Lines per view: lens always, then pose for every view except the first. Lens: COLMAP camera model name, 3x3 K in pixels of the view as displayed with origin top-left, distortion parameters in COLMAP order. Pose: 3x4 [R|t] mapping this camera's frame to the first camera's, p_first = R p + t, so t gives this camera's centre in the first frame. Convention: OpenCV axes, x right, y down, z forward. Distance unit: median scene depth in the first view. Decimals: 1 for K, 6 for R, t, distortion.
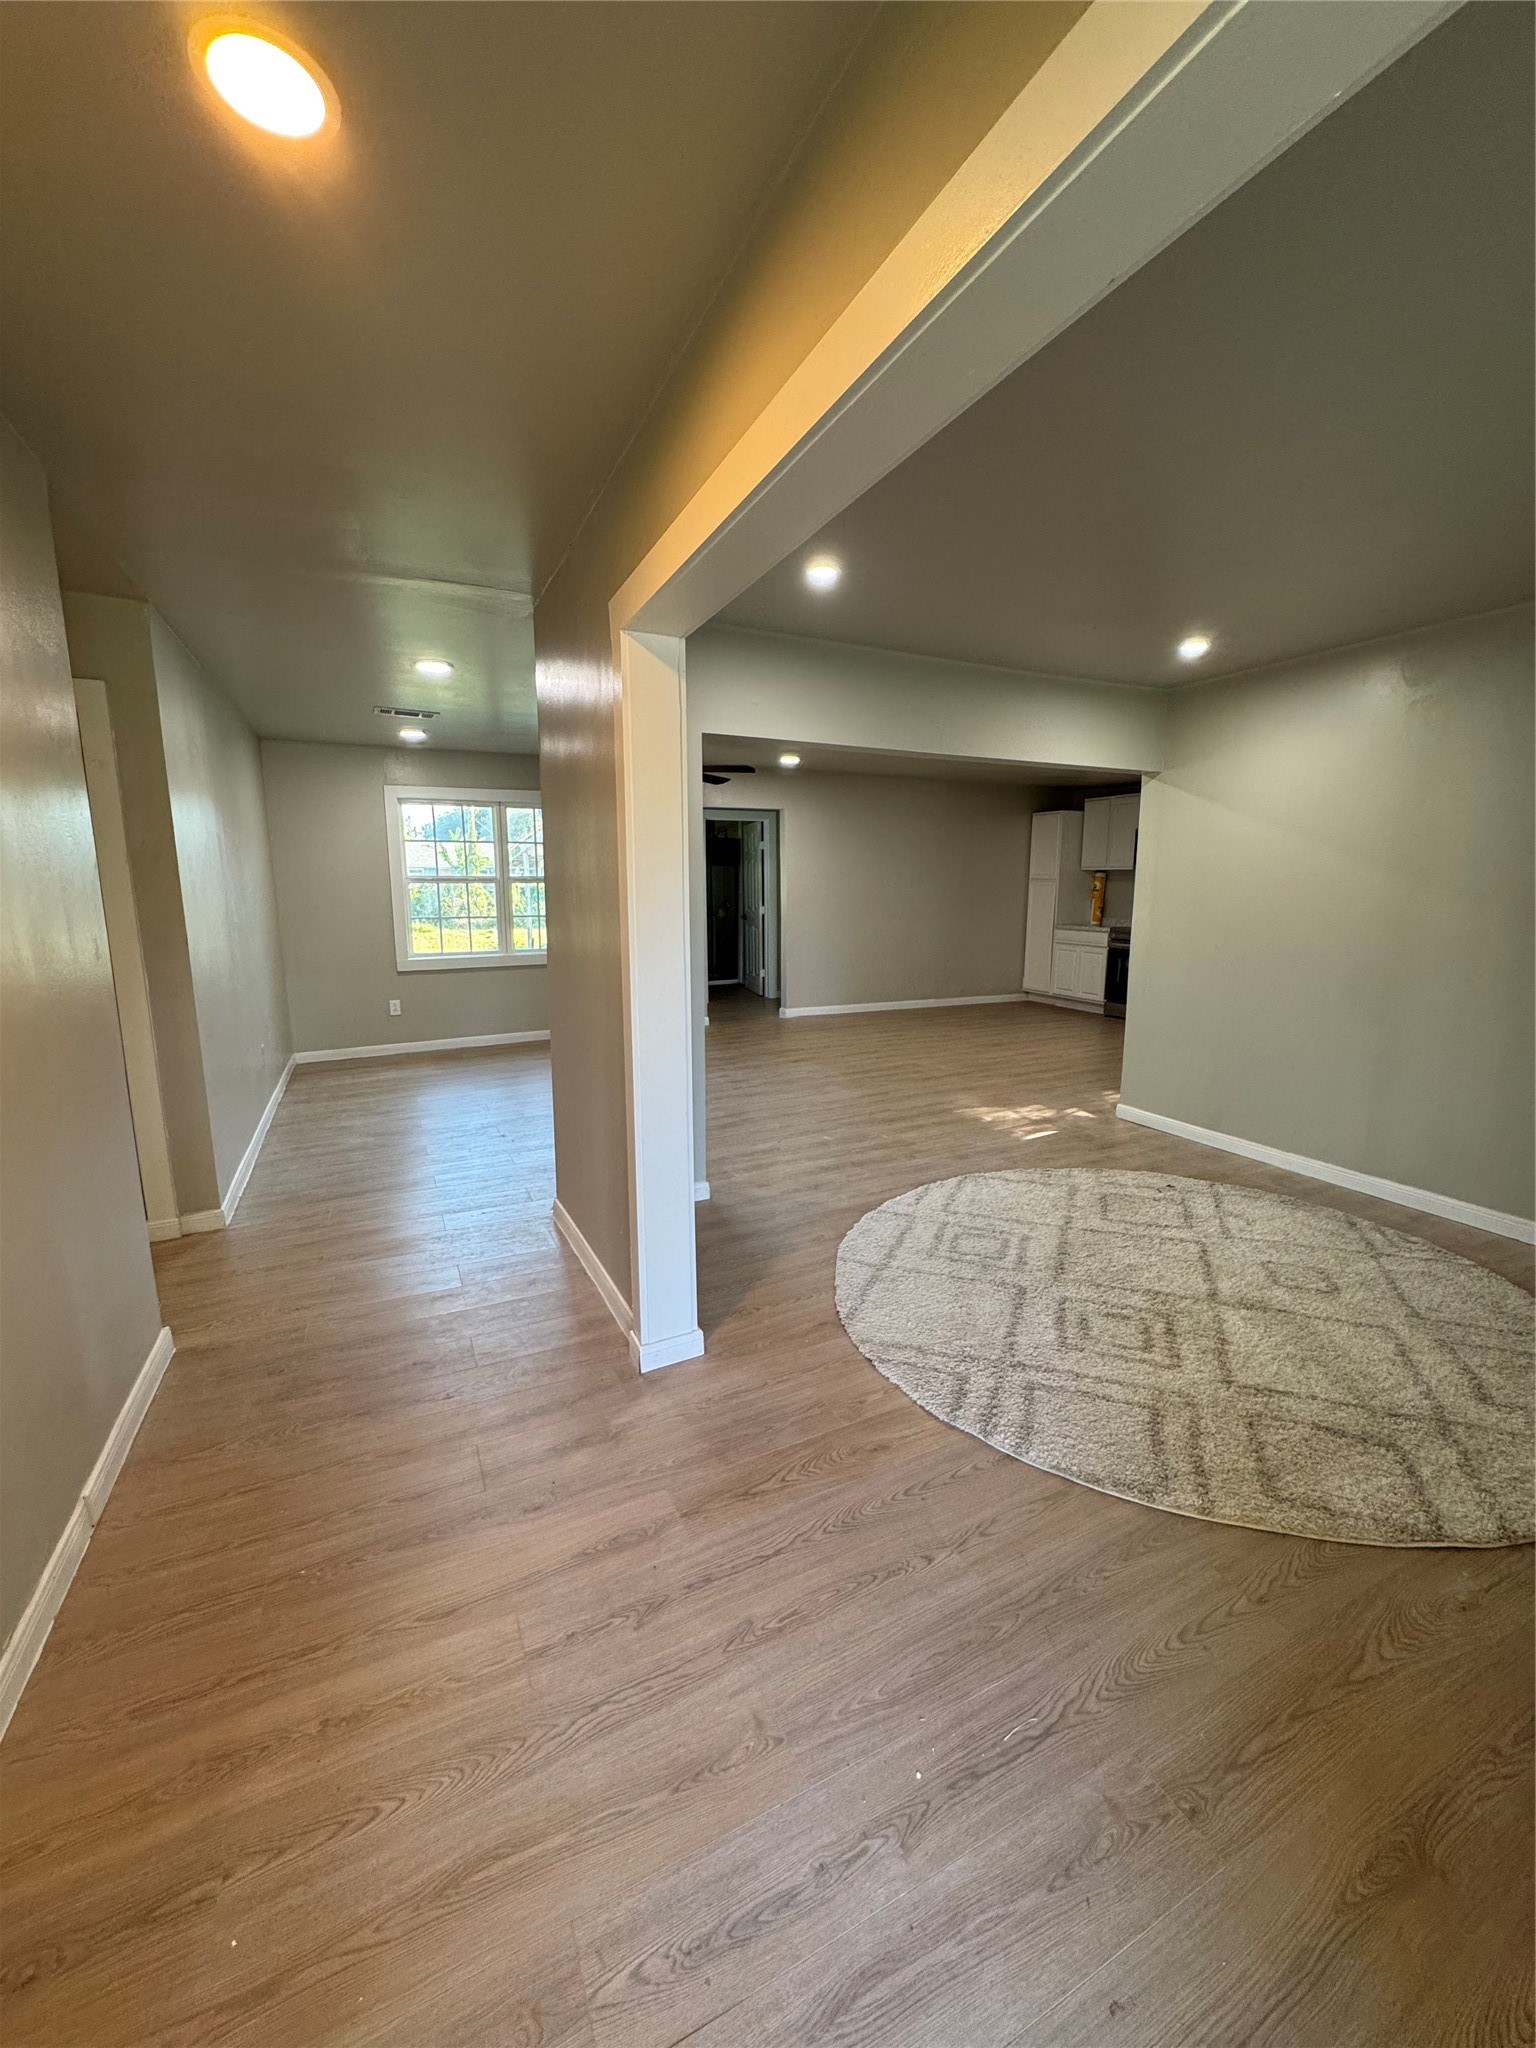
lens RADIAL K [[820.3, 0, 780.8], [0, 820.3, 1026.2], [0, 0, 1]] dist [-0.001917, 0.001063]
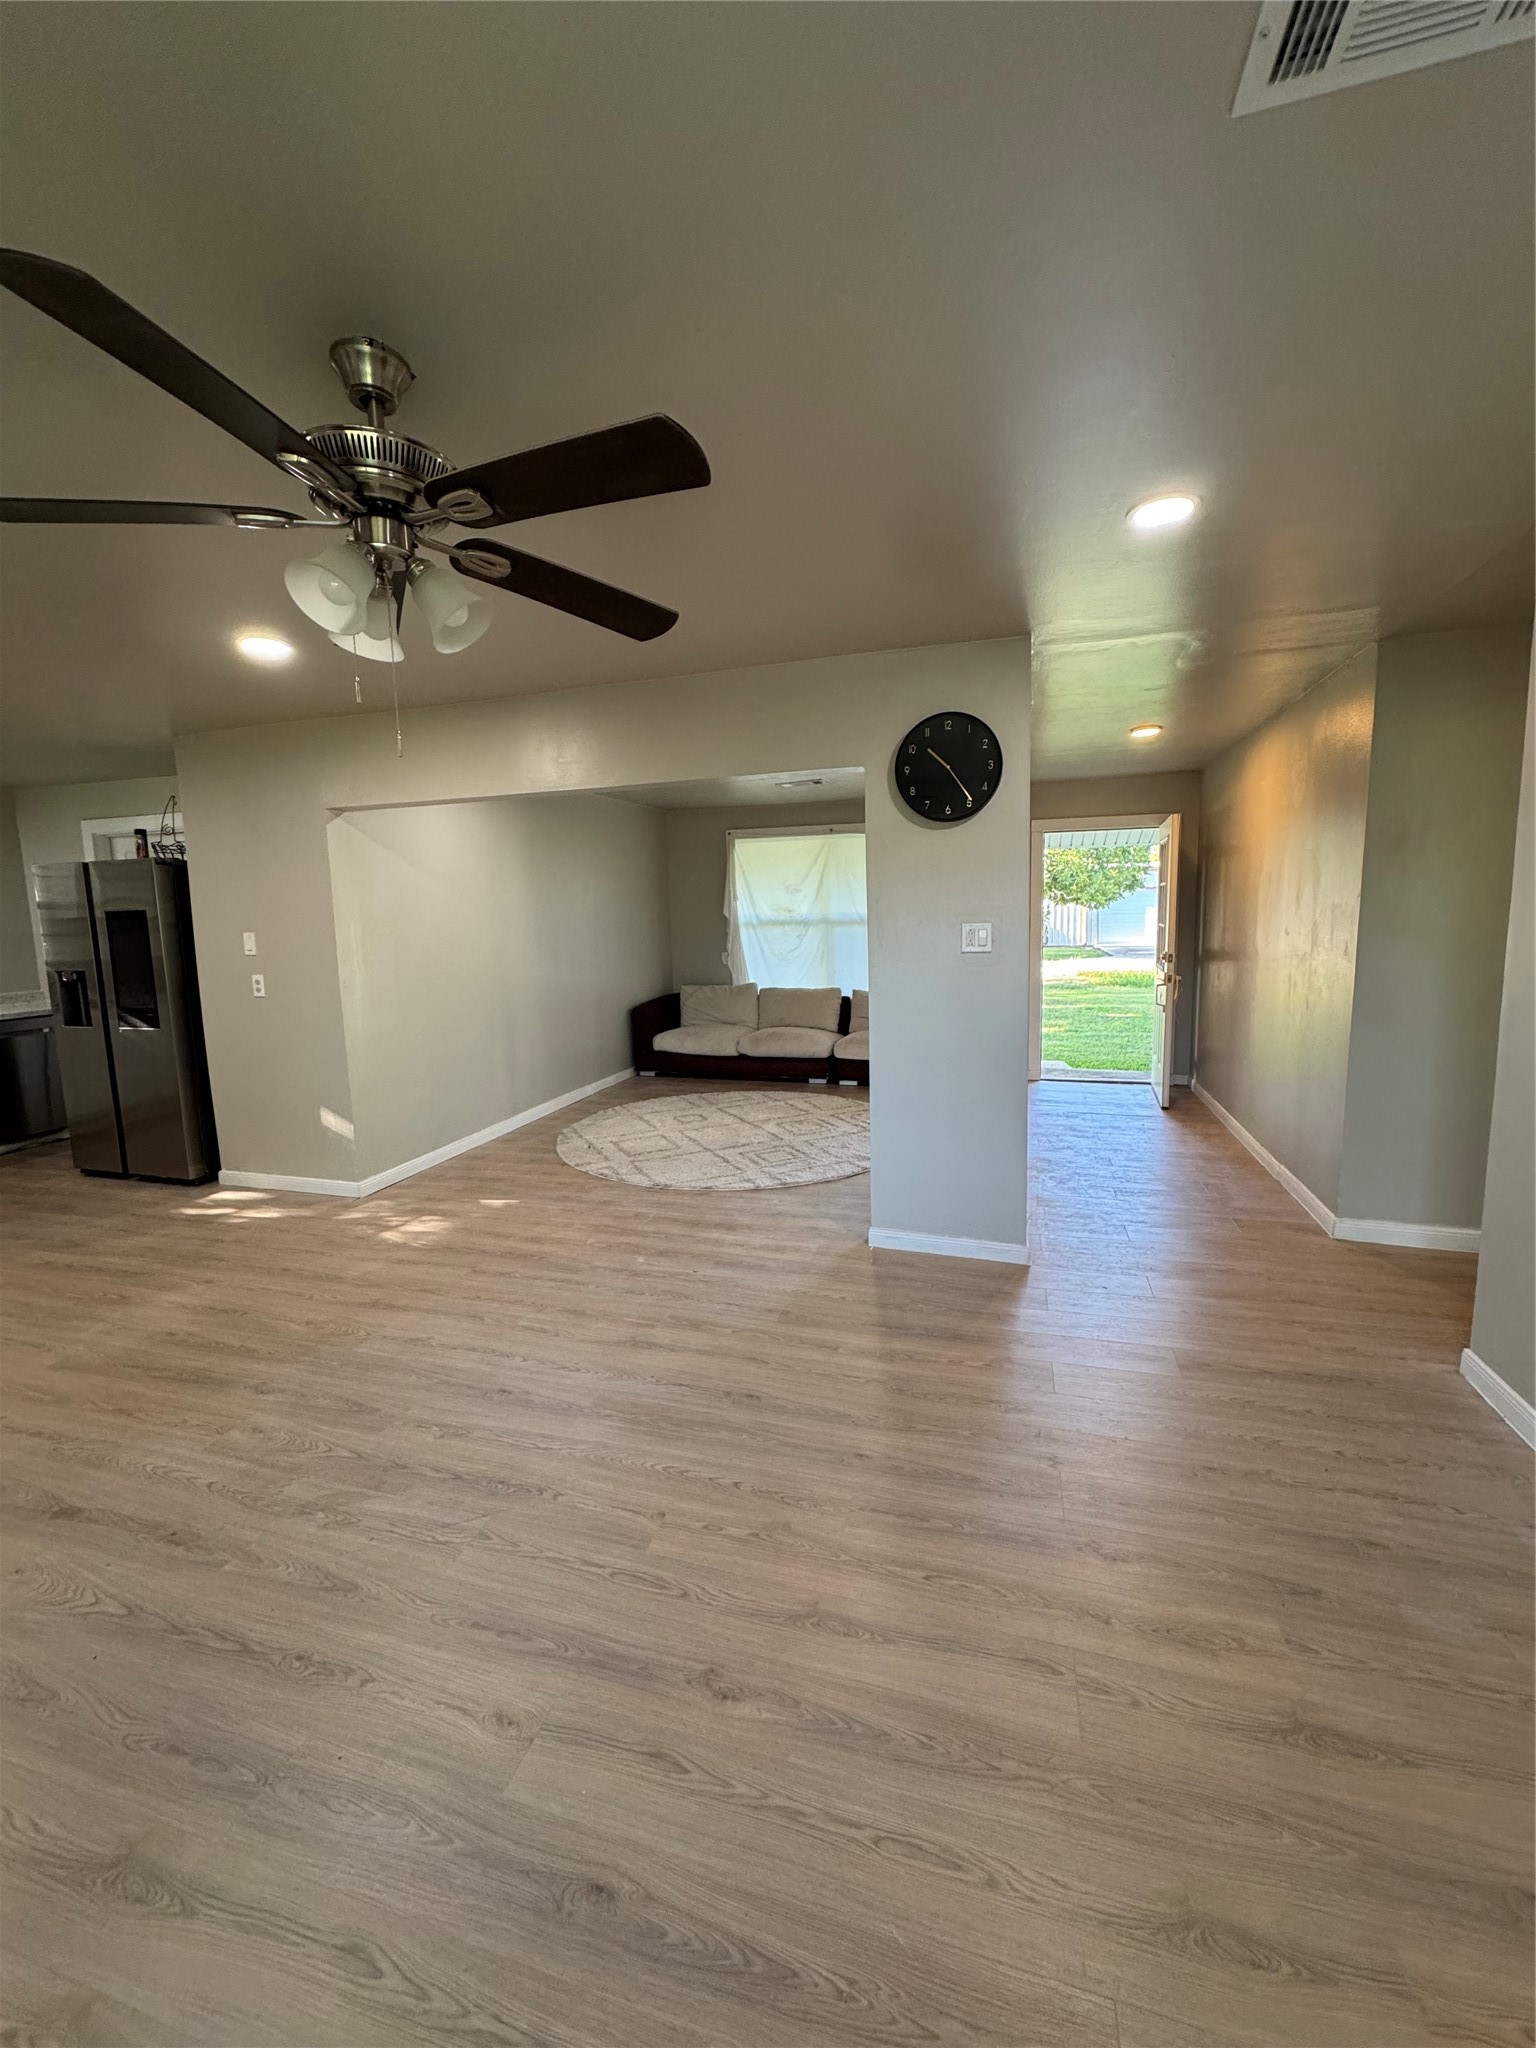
lens RADIAL K [[820.3, 0, 773.5], [0, 820.3, 1021.0], [0, 0, 1]] dist [-0.001917, 0.001063]
pose [[-0.738119, -0.070164, 0.671012, -0.504536], [0.139083, 0.957390, 0.253102, -0.238466], [-0.660179, 0.280146, -0.696909, 1.329196]]
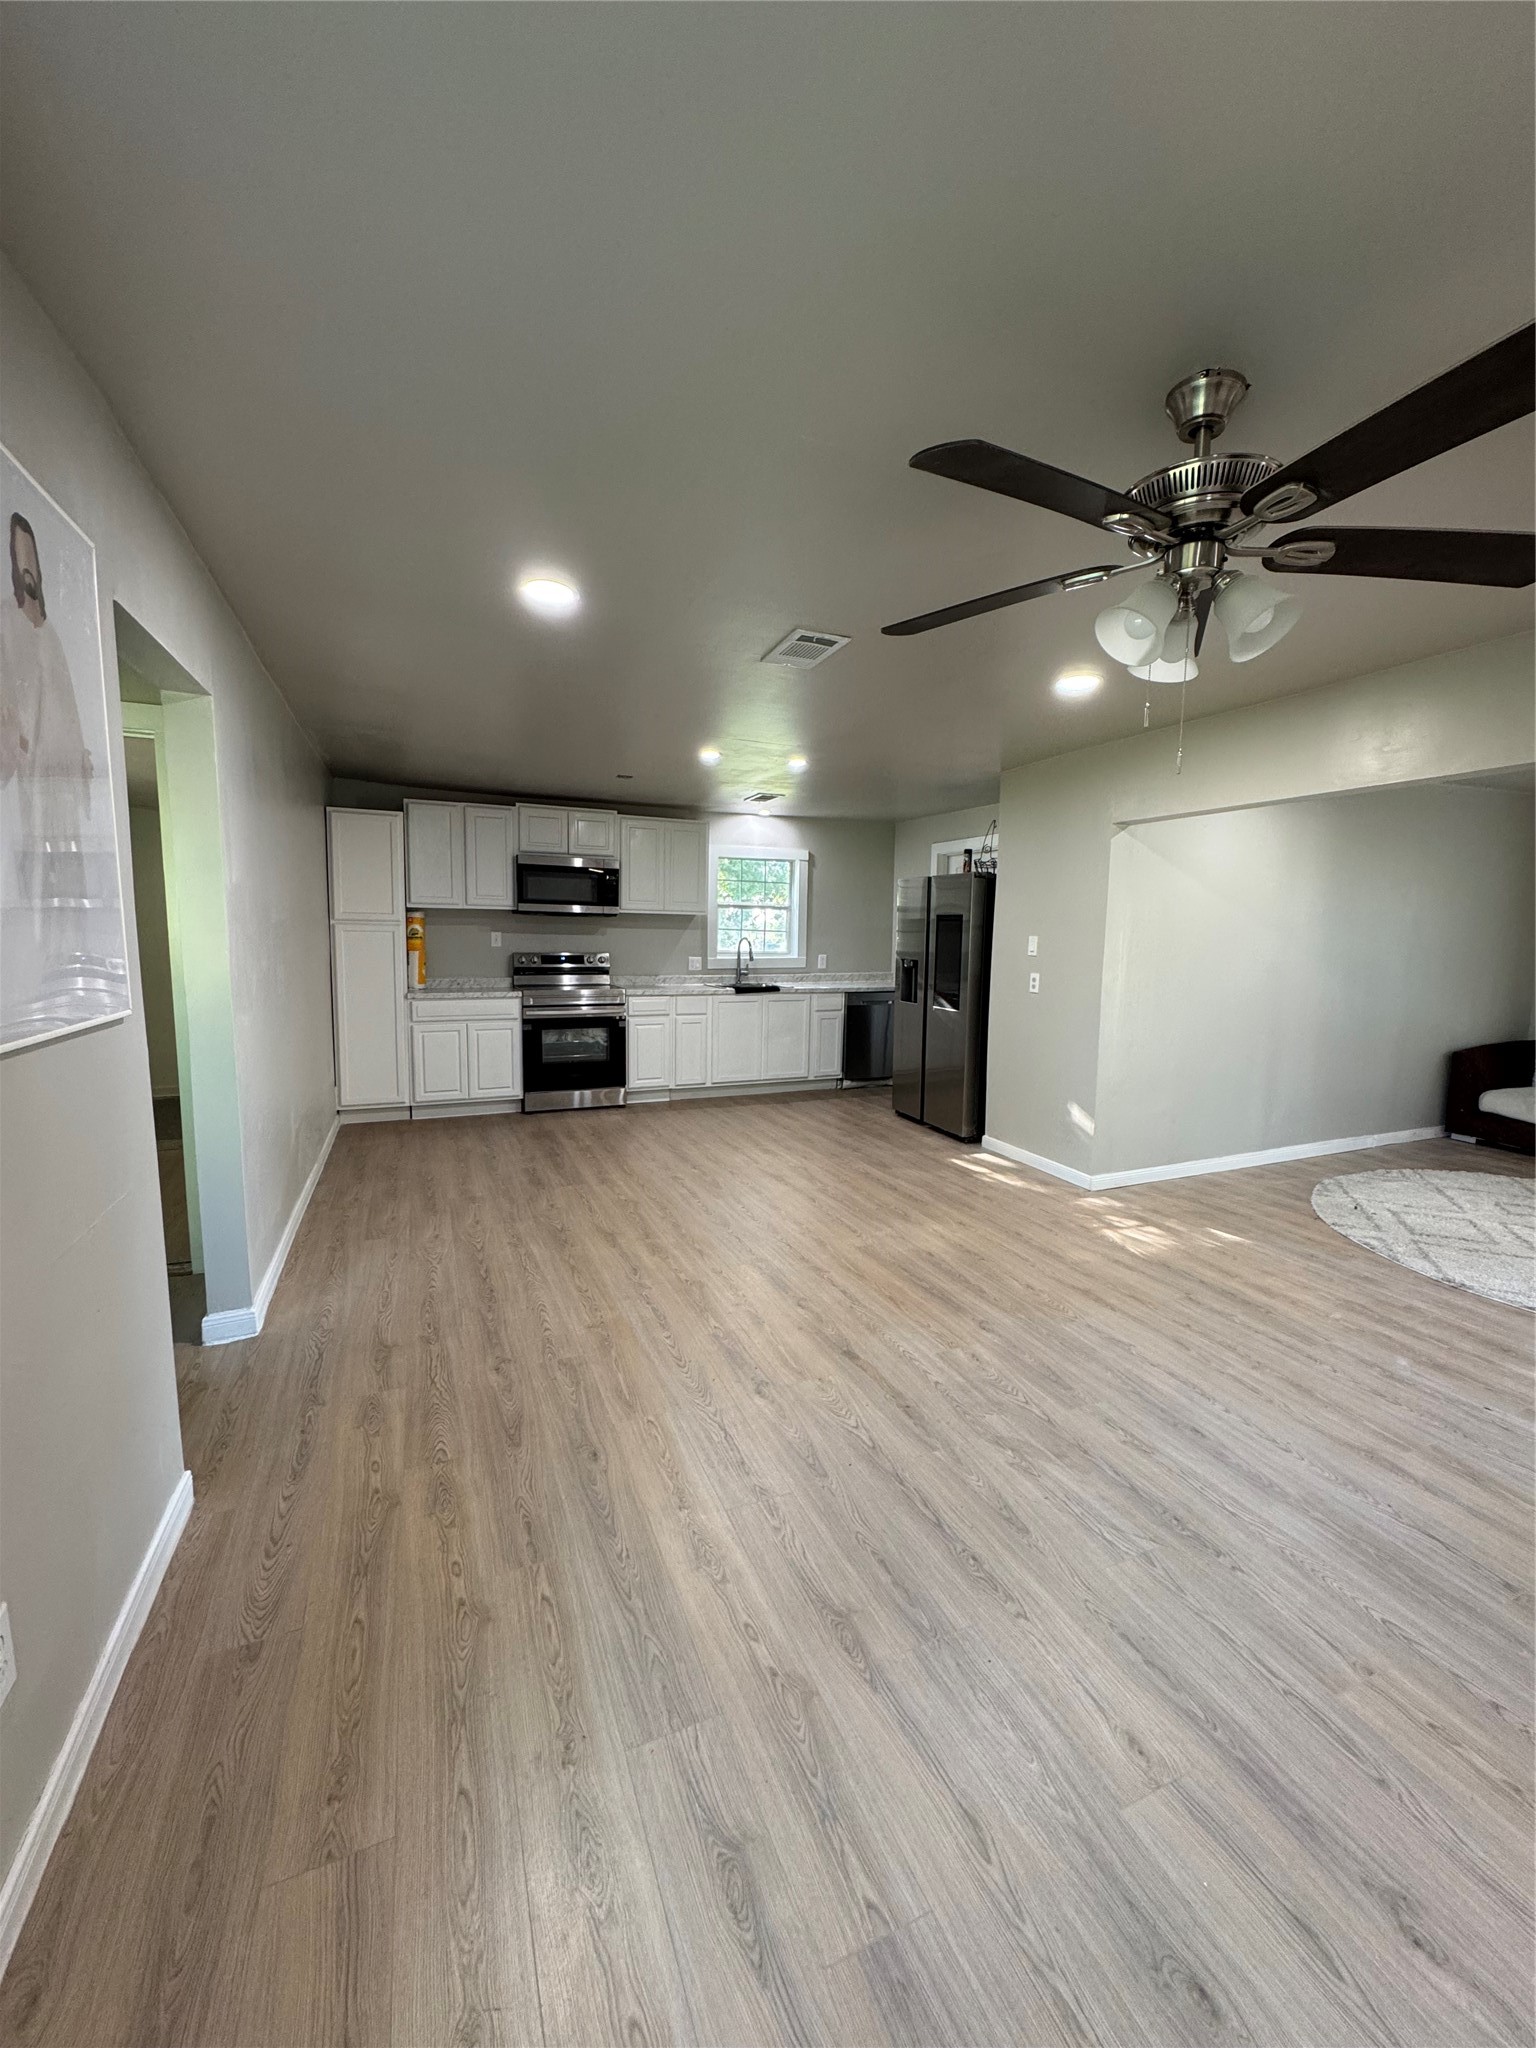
lens RADIAL K [[820.3, 0, 768.0], [0, 820.3, 1028.2], [0, 0, 1]] dist [-0.001917, 0.001063]
pose [[0.053964, -0.123508, 0.990875, -0.517443], [0.159307, 0.980676, 0.113561, -0.239899], [-0.985753, 0.151726, 0.072597, 1.326790]]
